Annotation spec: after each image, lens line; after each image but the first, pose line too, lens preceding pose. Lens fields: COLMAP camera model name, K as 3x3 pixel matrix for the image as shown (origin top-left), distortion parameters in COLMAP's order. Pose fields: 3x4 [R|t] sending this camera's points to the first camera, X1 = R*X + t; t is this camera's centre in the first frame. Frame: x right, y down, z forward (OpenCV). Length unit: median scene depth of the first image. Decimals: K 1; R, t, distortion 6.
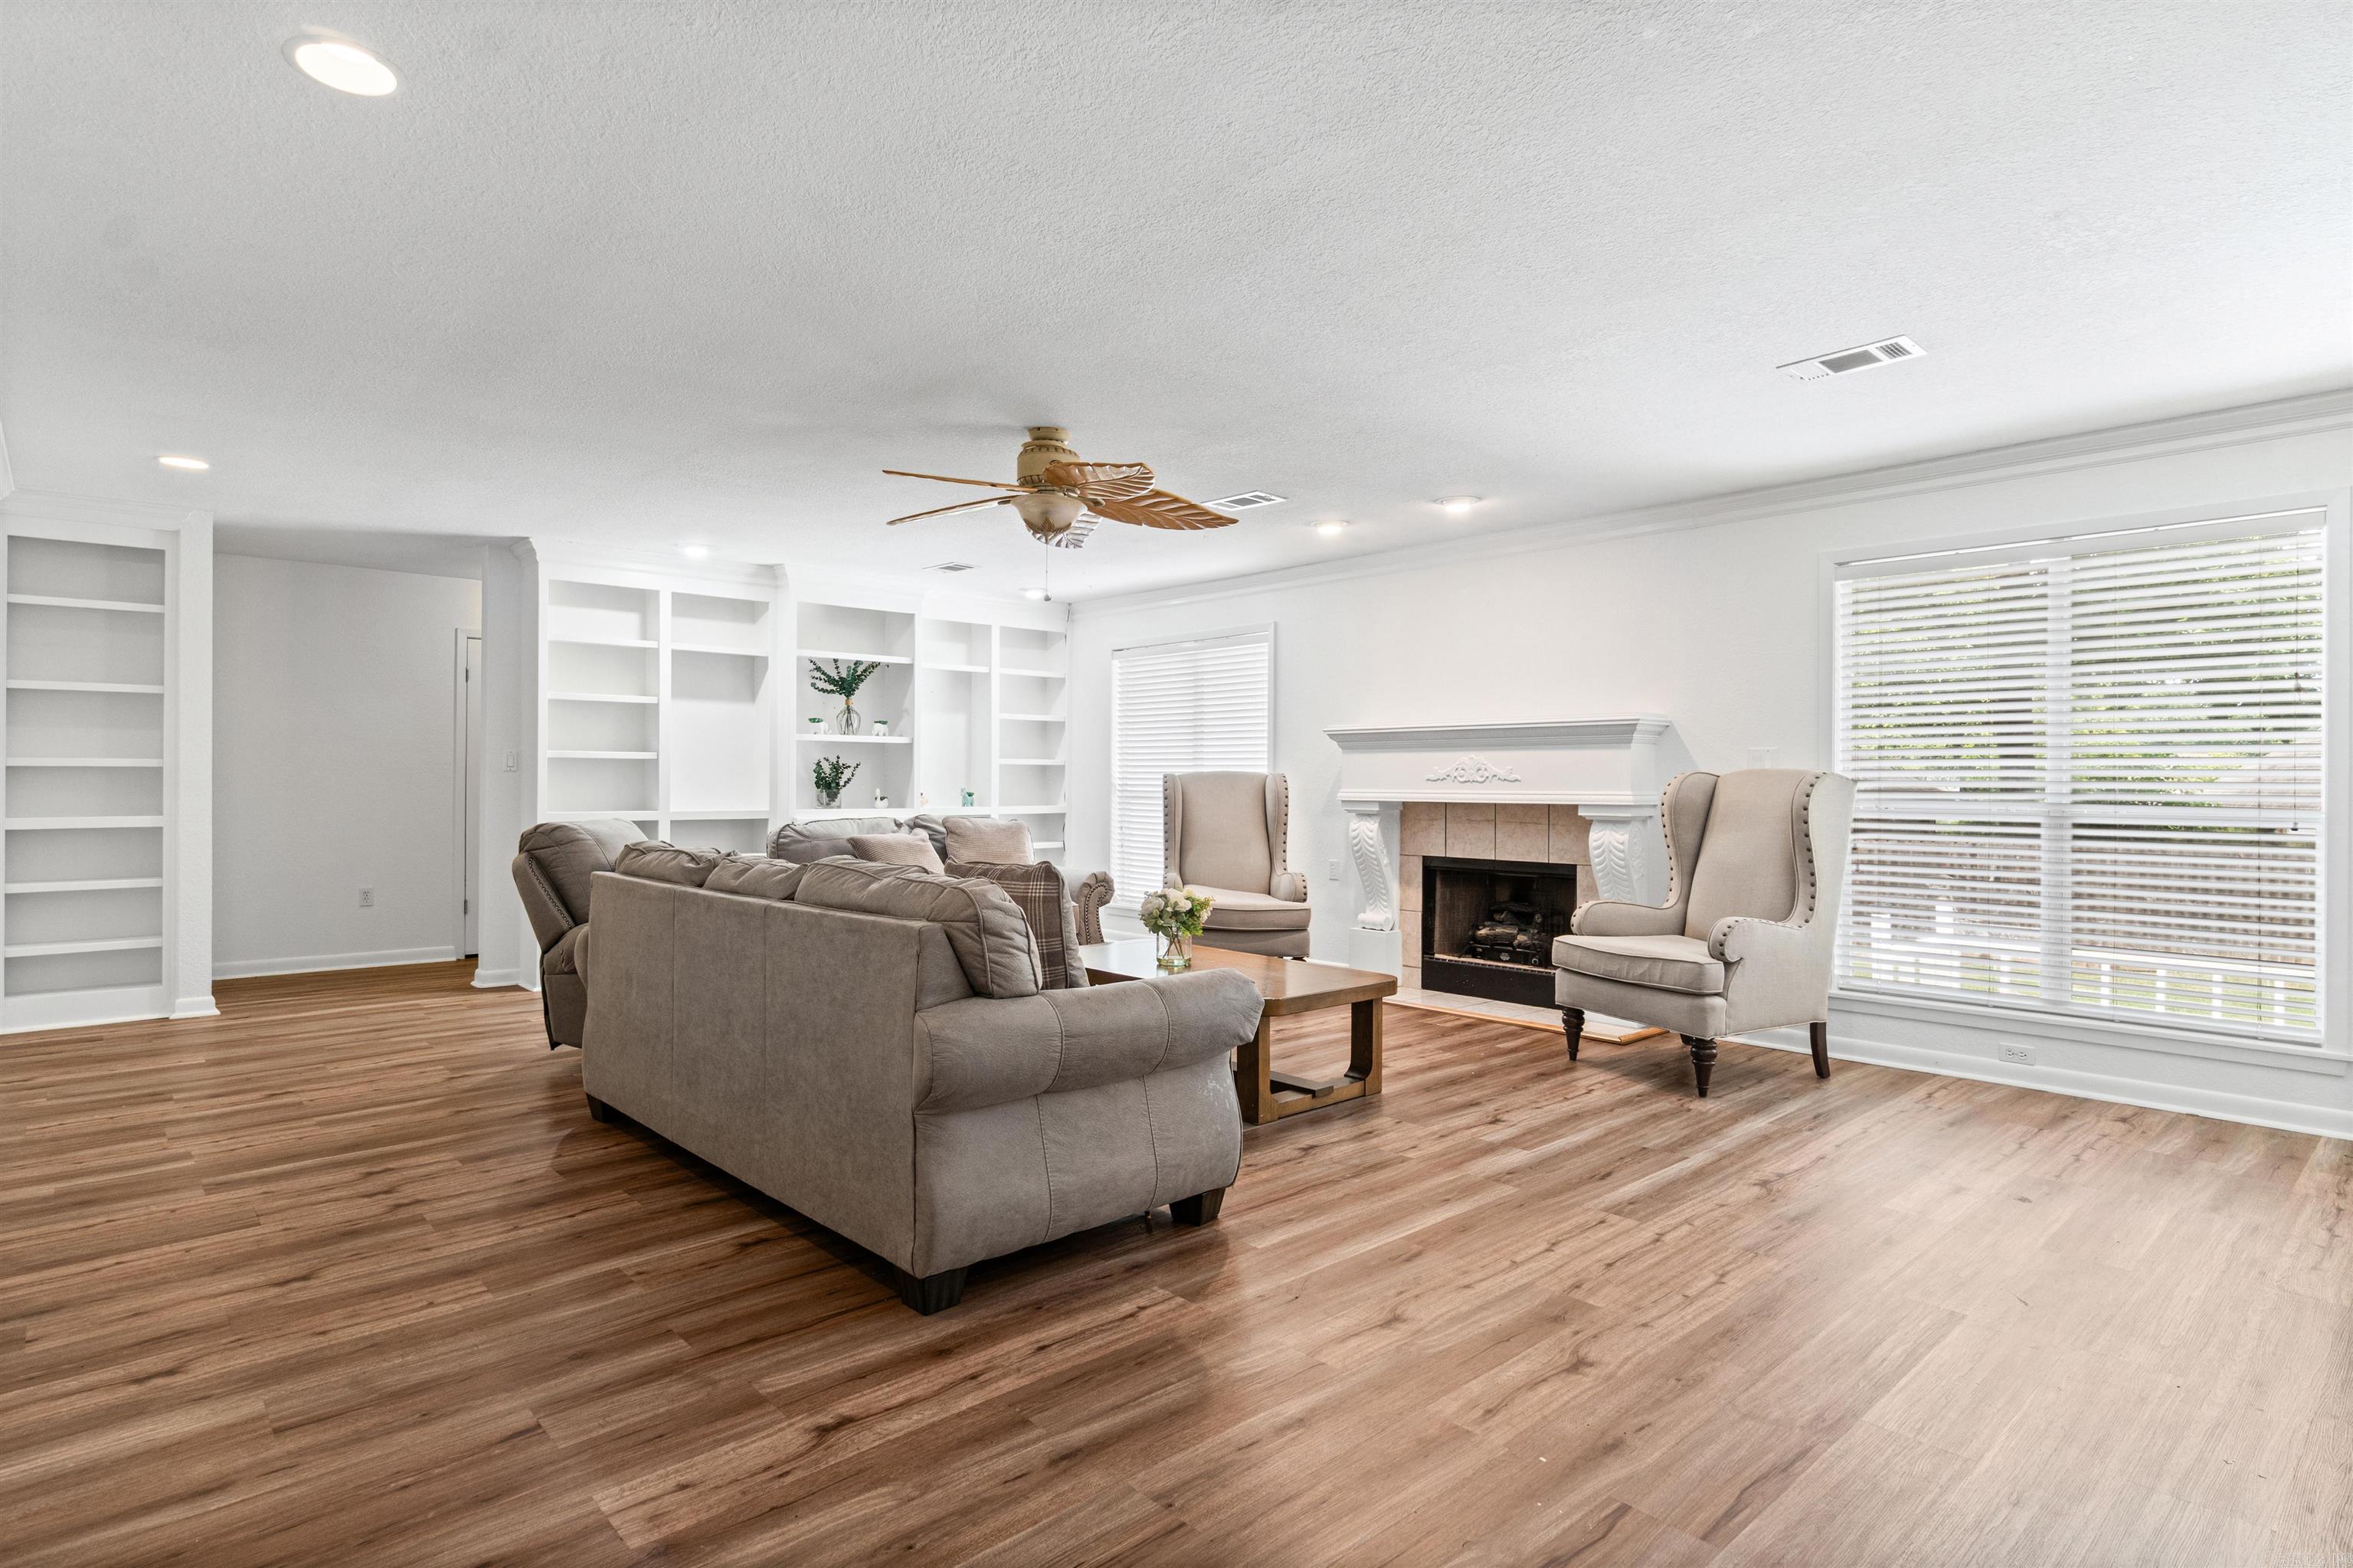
lens RADIAL K [[1218.7, 0, 1155.8], [0, 1218.7, 788.4], [0, 0, 1]] dist [-0.000081, -0.000035]
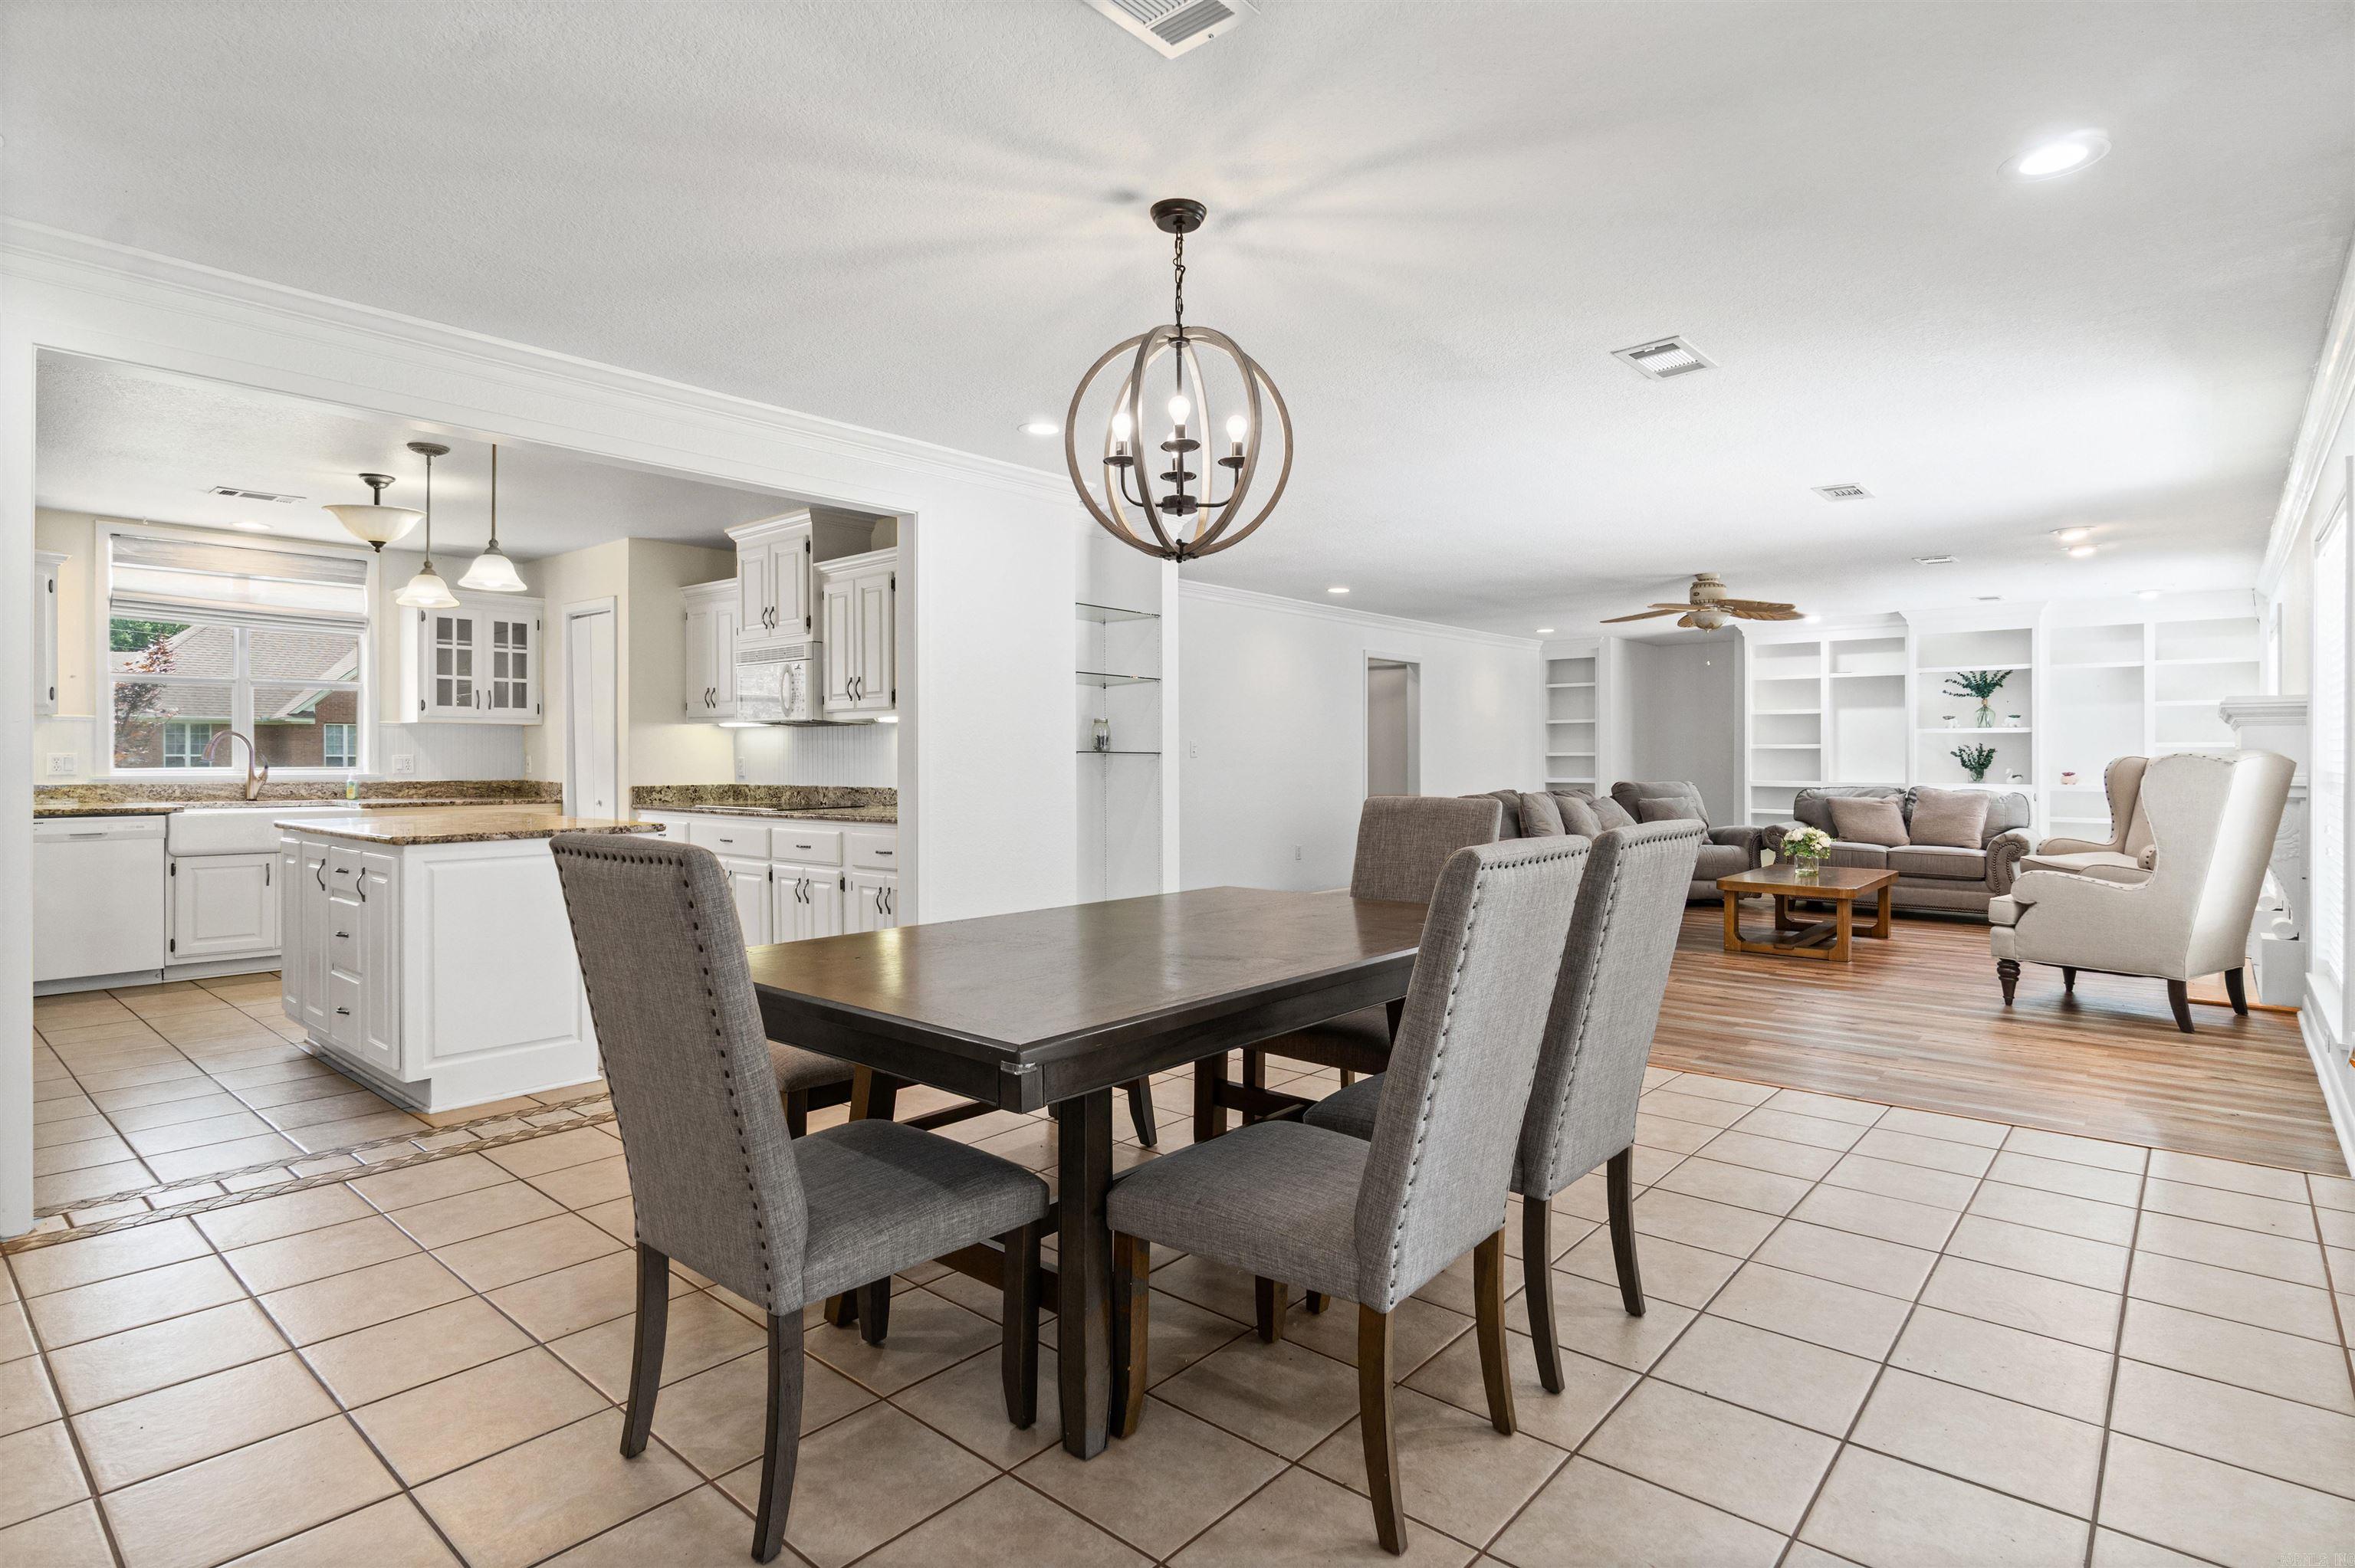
lens RADIAL K [[1219.5, 0, 1155.0], [0, 1219.5, 771.2], [0, 0, 1]] dist [-0.000081, -0.000035]
pose [[0.131174, 0.007539, -0.991331, 1.277127], [-0.005669, 0.999960, 0.006855, -0.000176], [0.991343, 0.004721, 0.131211, -0.084642]]
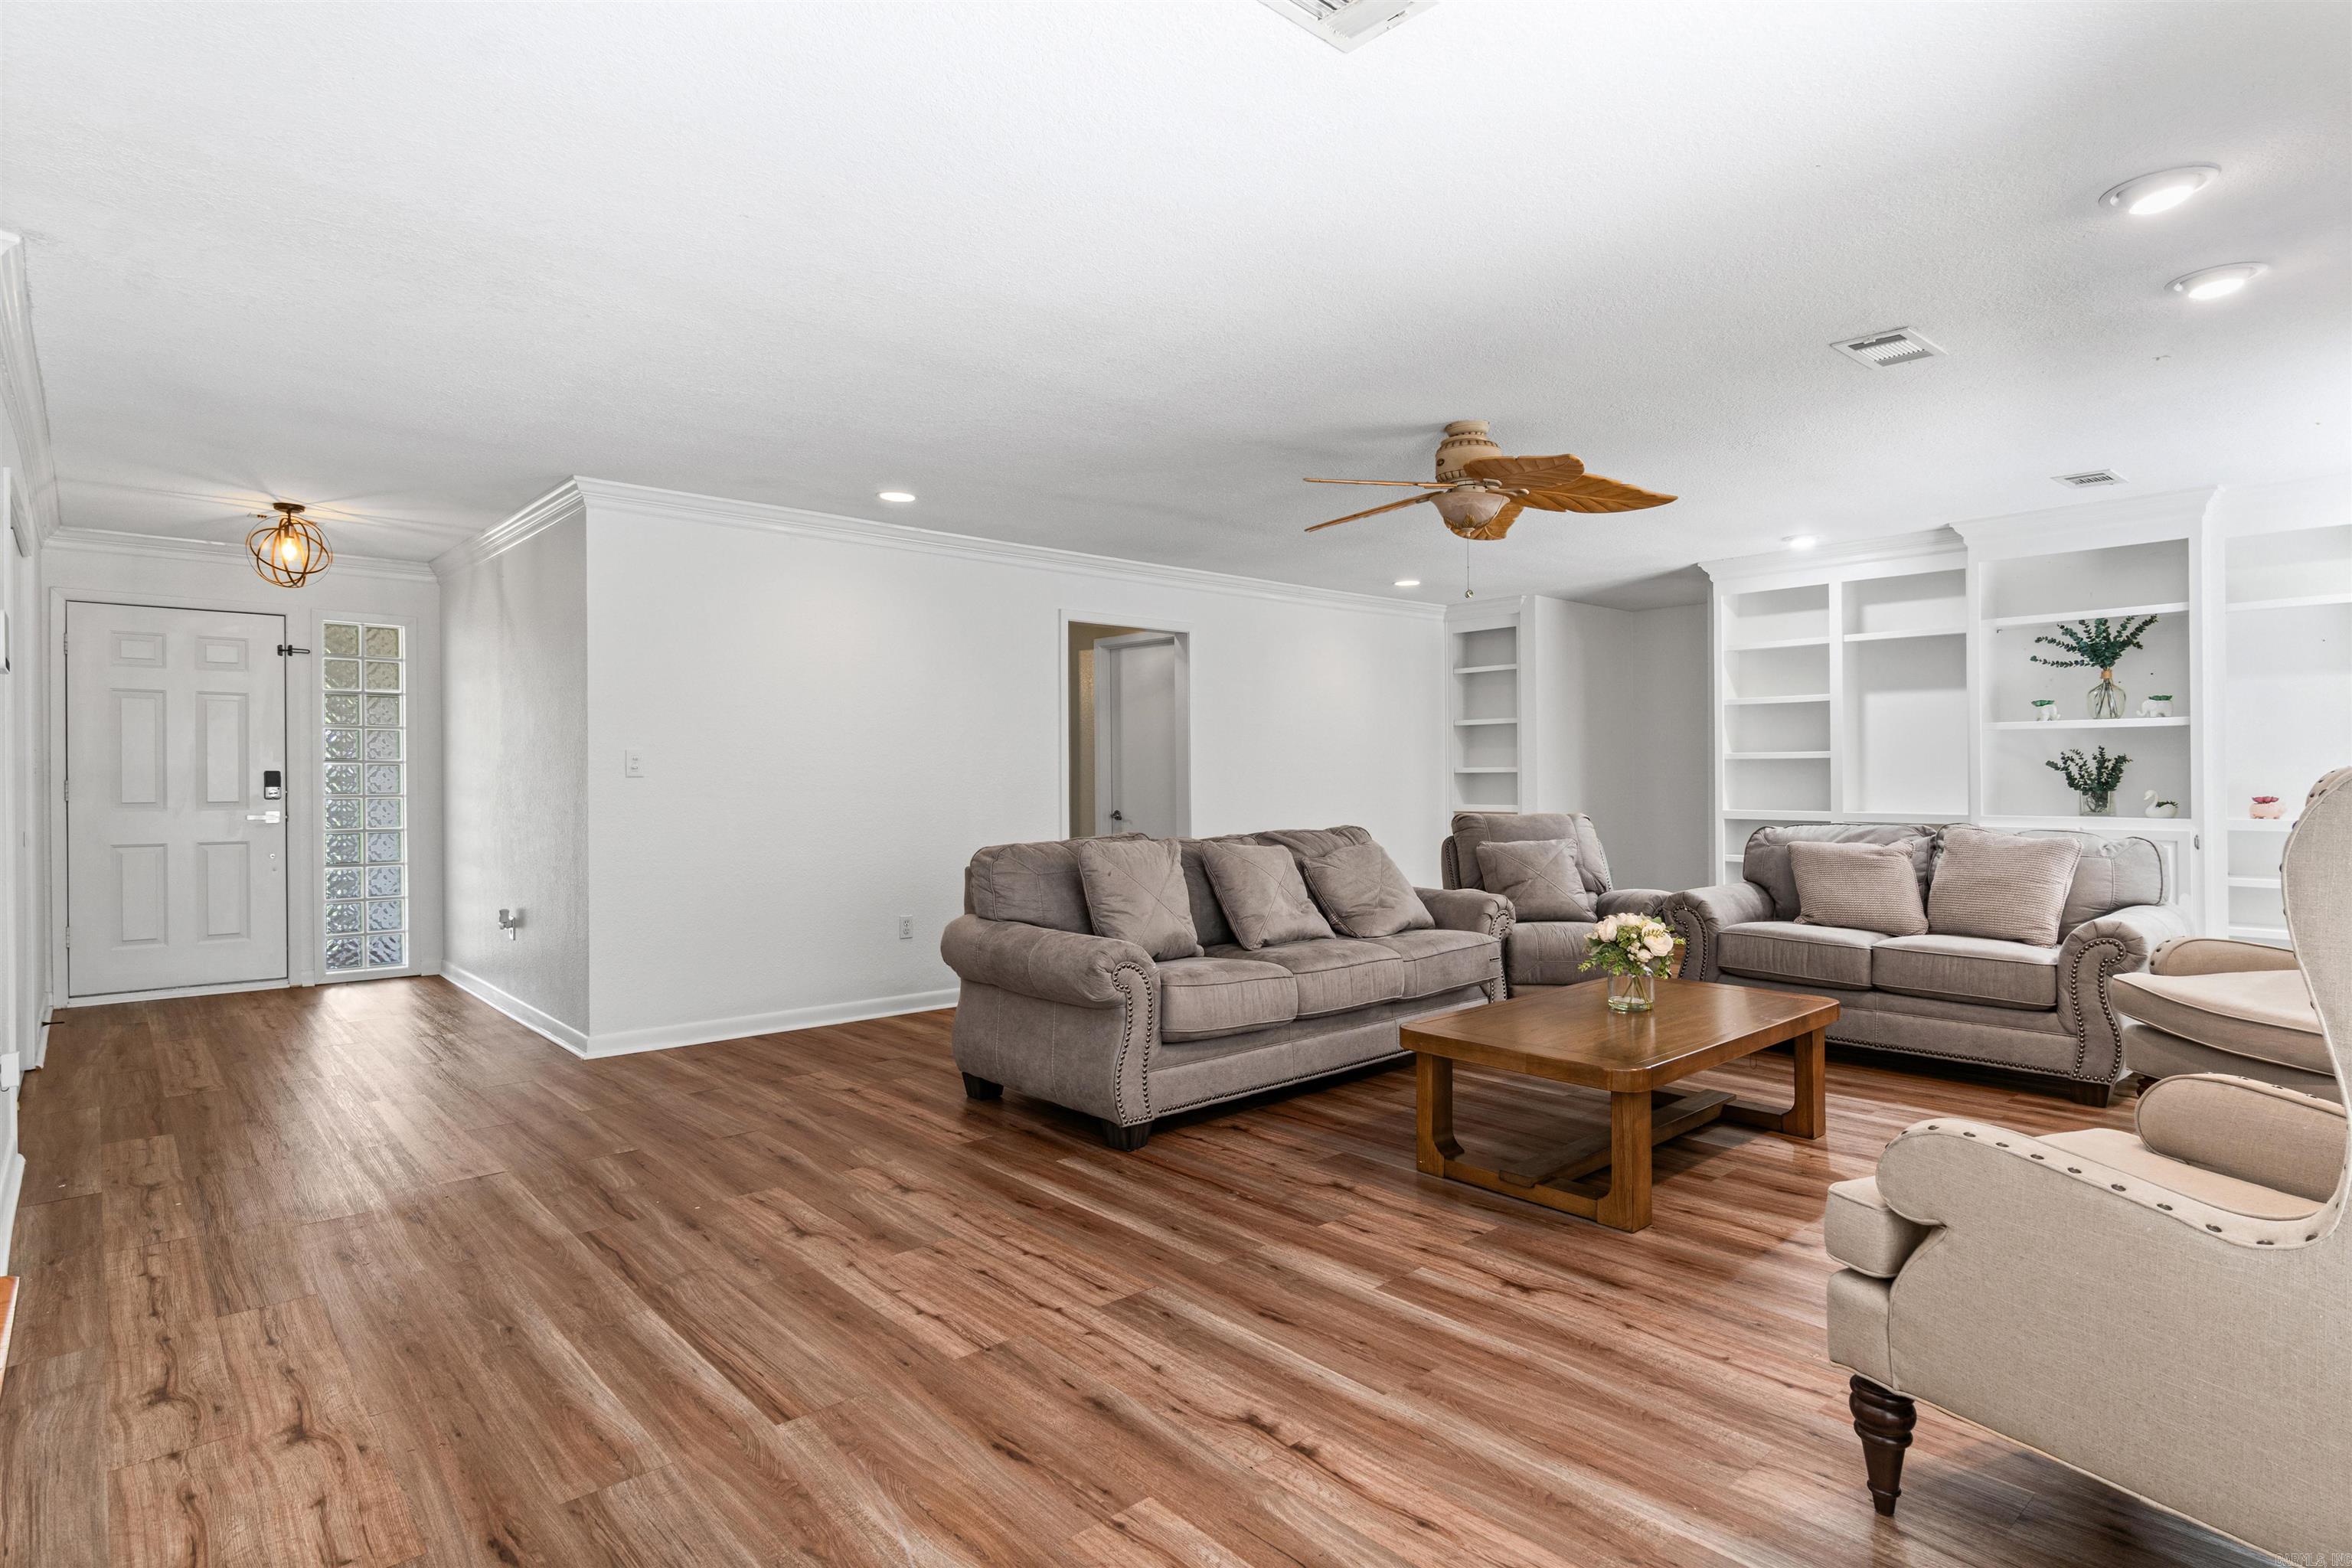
lens RADIAL K [[1218.1, 0, 1181.0], [0, 1218.1, 785.2], [0, 0, 1]] dist [-0.000081, -0.000035]
pose [[0.001110, 0.003519, -0.999993, 0.683122], [-0.002305, 0.999991, 0.003516, -0.005082], [0.999997, 0.002301, 0.001118, 0.580469]]
